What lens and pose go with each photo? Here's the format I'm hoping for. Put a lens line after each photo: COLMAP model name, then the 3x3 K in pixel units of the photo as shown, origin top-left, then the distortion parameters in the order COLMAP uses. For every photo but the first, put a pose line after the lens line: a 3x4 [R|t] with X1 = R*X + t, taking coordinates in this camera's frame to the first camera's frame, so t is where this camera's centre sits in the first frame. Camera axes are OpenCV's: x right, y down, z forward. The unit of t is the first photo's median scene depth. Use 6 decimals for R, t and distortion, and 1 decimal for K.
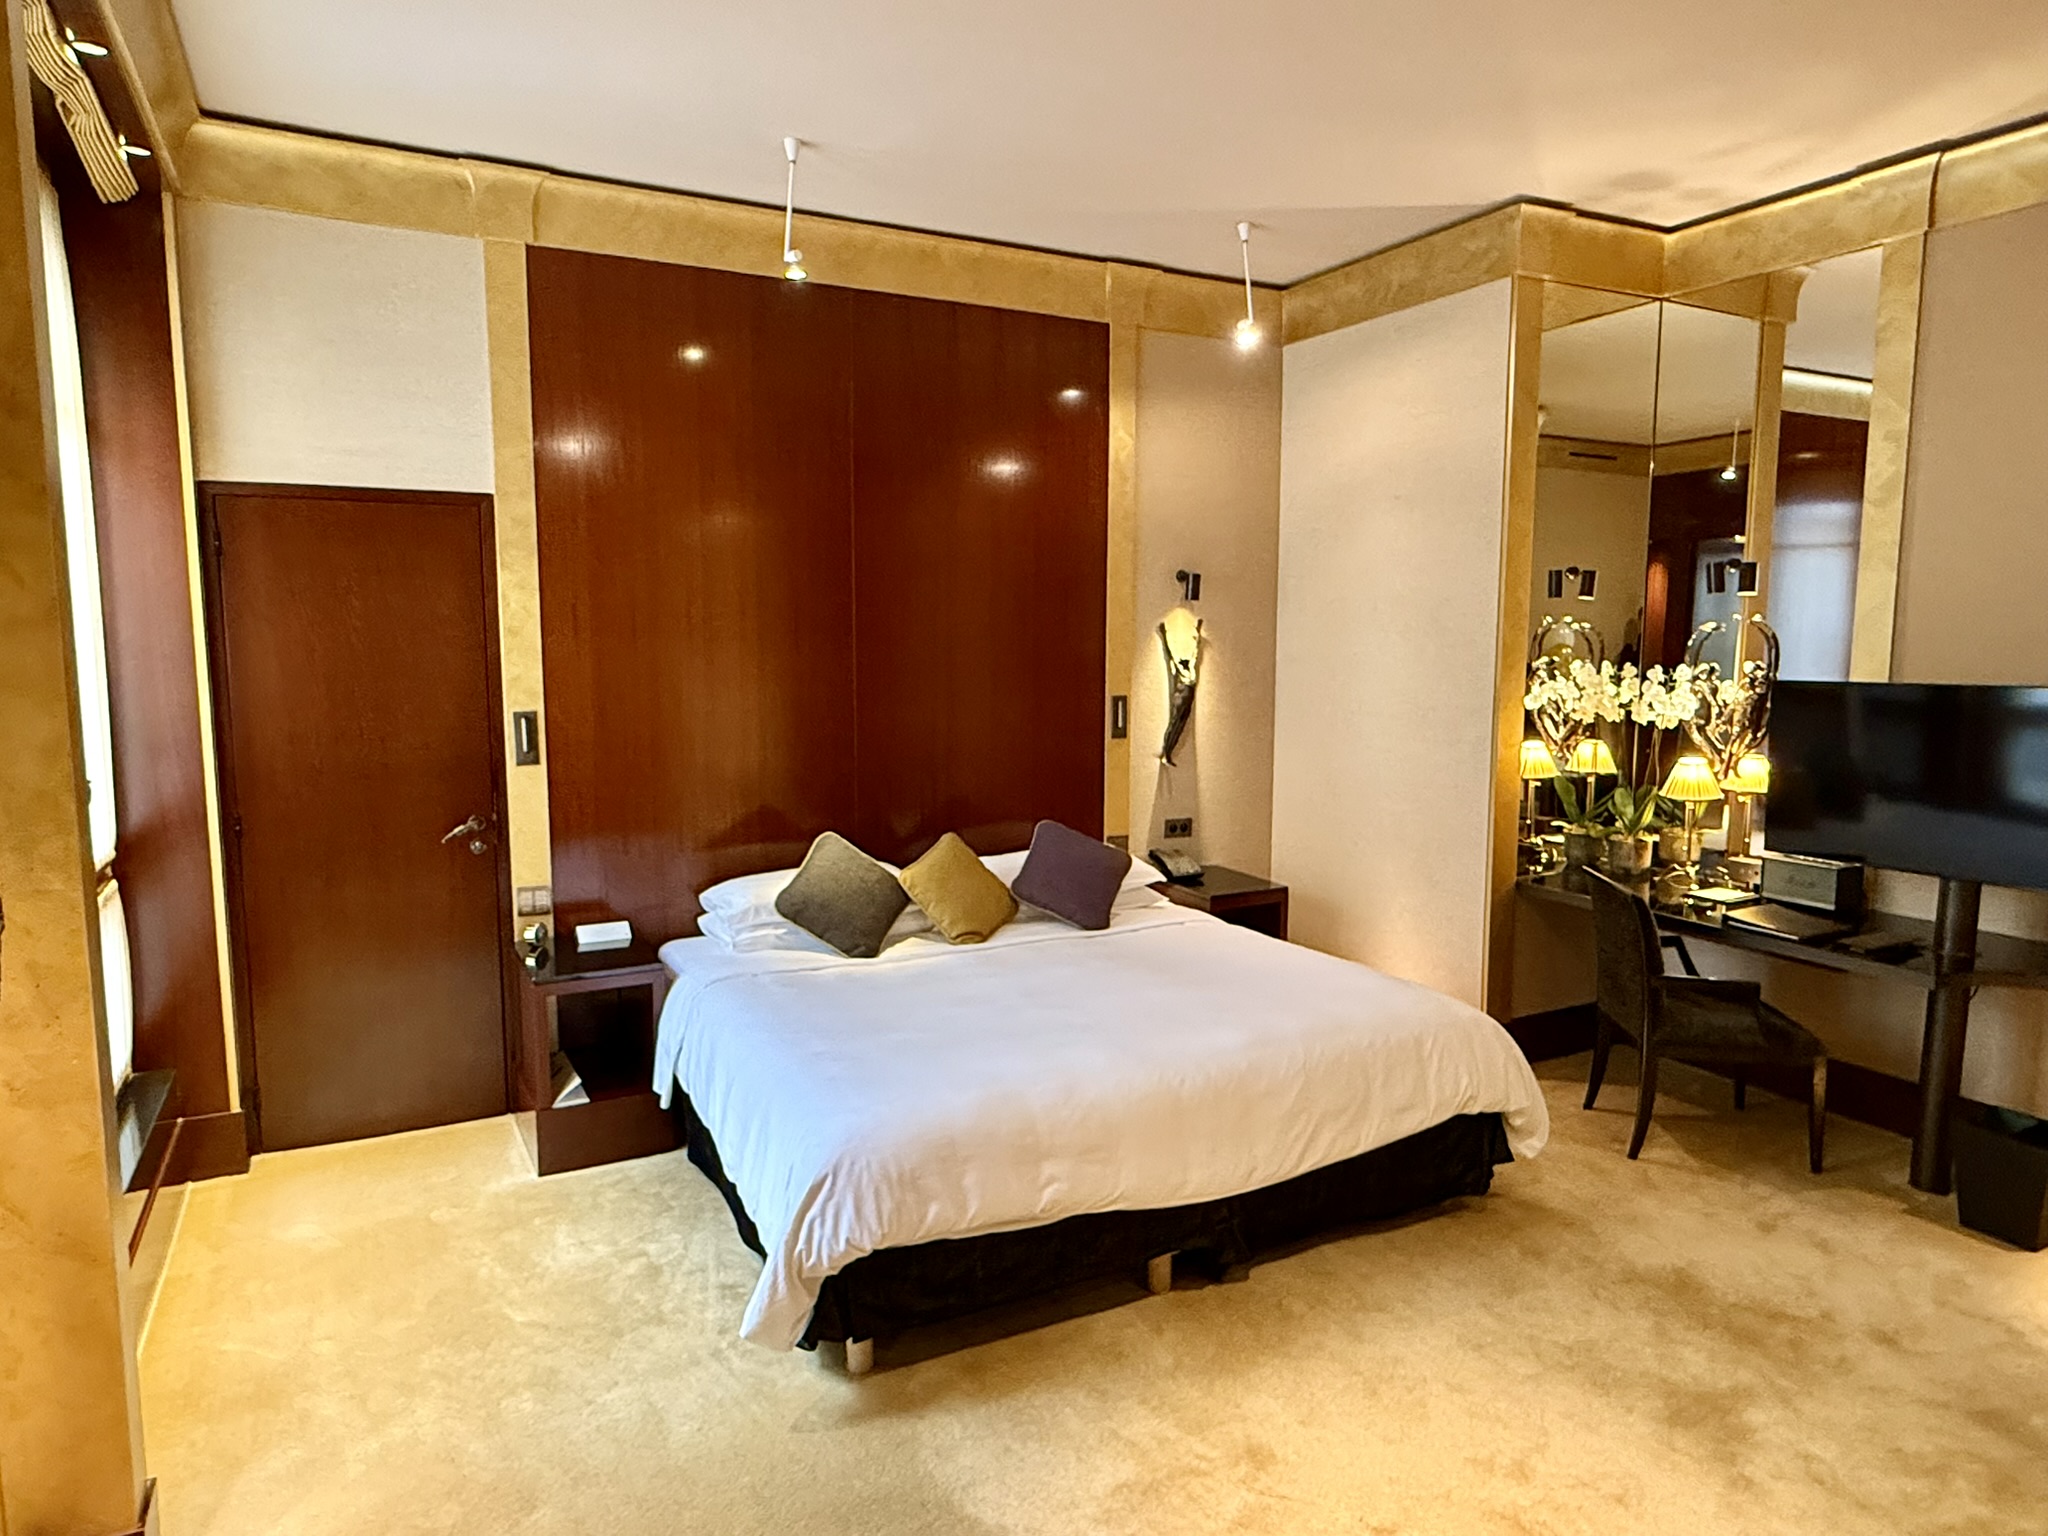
lens RADIAL K [[1258.5, 0, 1024.0], [0, 1258.5, 768.0], [0, 0, 1]] dist [0.001853, 0.002122]
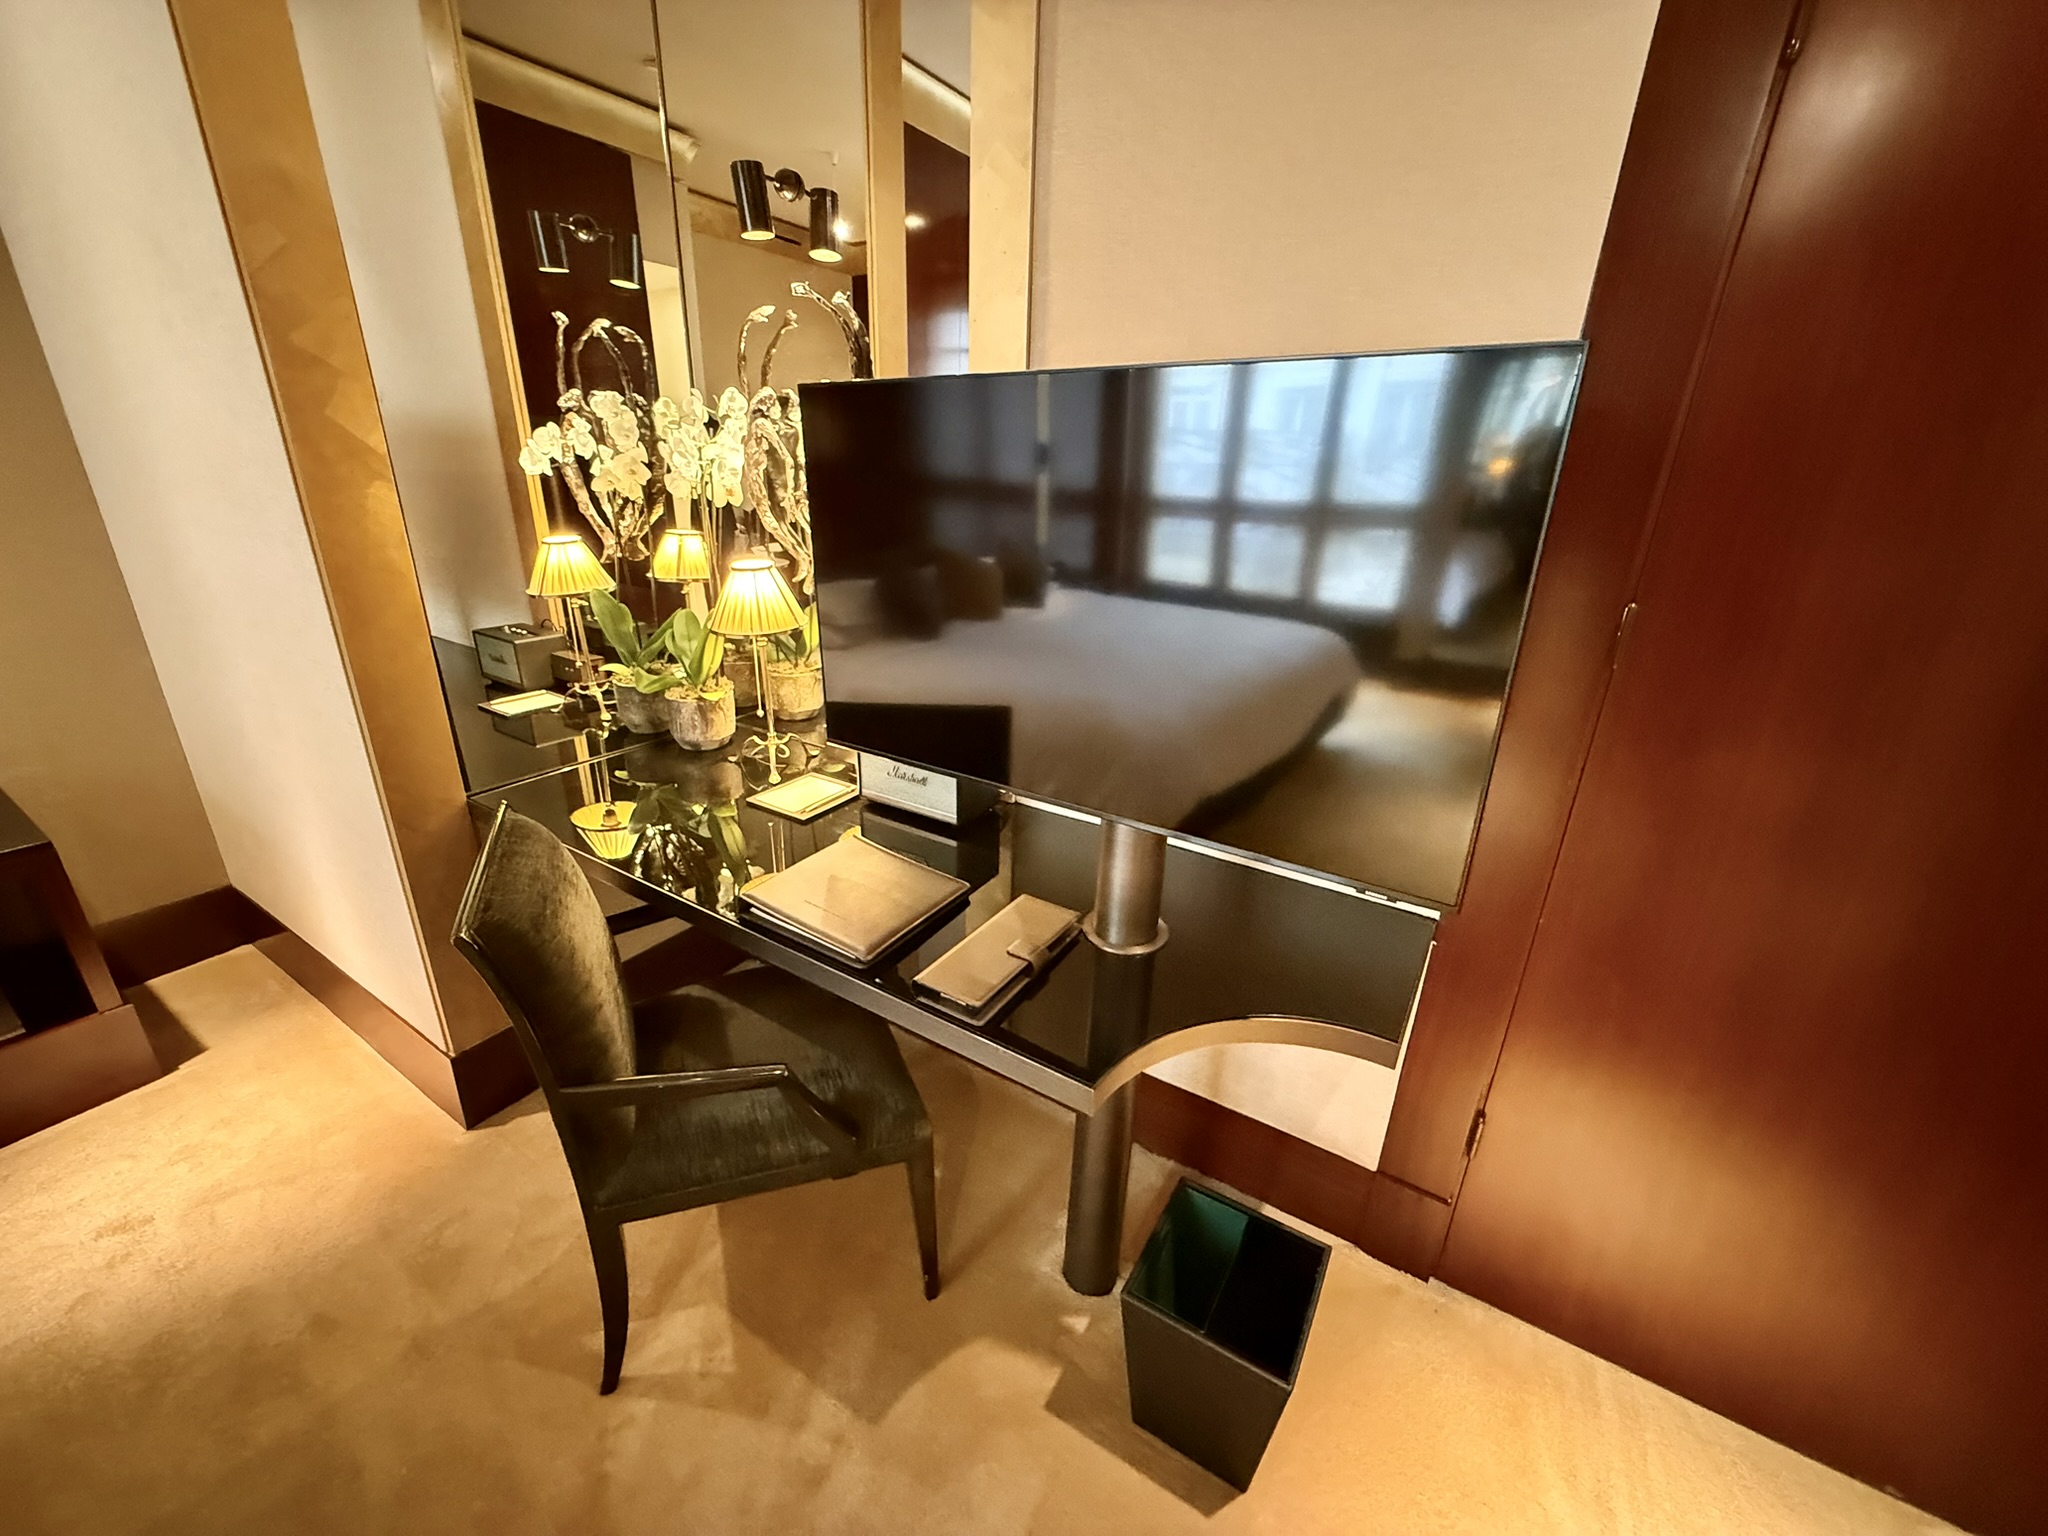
lens RADIAL K [[809.2, 0, 1024.0], [0, 809.2, 768.0], [0, 0, 1]] dist [0.000000, 0.000194]
pose [[0.861348, -0.155124, 0.483752, 0.435409], [0.028824, 0.965628, 0.258324, -0.007207], [-0.507197, -0.208563, 0.836213, 0.597549]]
